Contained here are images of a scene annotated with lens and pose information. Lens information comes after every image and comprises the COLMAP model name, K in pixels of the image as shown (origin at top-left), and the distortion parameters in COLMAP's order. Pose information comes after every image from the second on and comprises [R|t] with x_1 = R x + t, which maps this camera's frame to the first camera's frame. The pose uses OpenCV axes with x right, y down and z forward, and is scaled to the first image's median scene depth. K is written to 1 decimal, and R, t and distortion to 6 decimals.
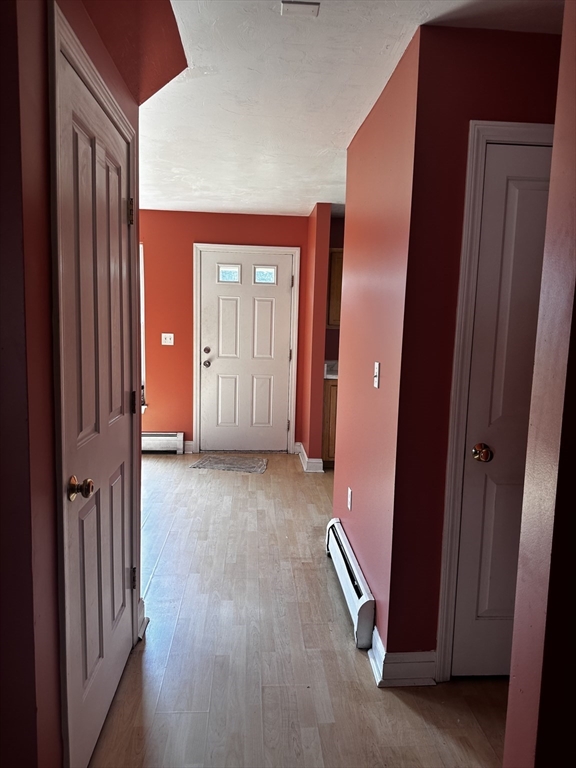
lens RADIAL K [[531.0, 0, 288.0], [0, 531.0, 384.0], [0, 0, 1]] dist [0.035298, -0.002895]
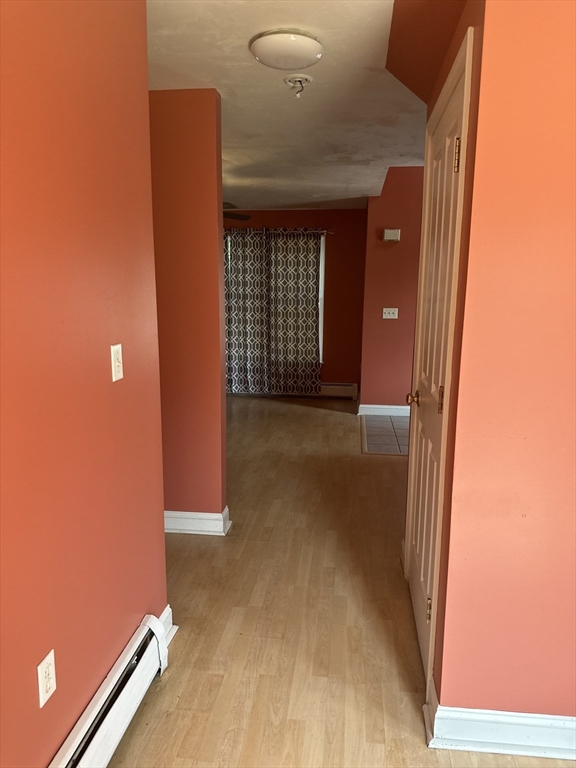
lens RADIAL K [[531.0, 0, 288.0], [0, 531.0, 384.0], [0, 0, 1]] dist [0.035298, -0.002895]
pose [[-0.980678, -0.063998, 0.184864, -0.220498], [-0.007825, 0.957052, 0.289811, -0.223562], [-0.195472, 0.282765, -0.939061, 1.853444]]
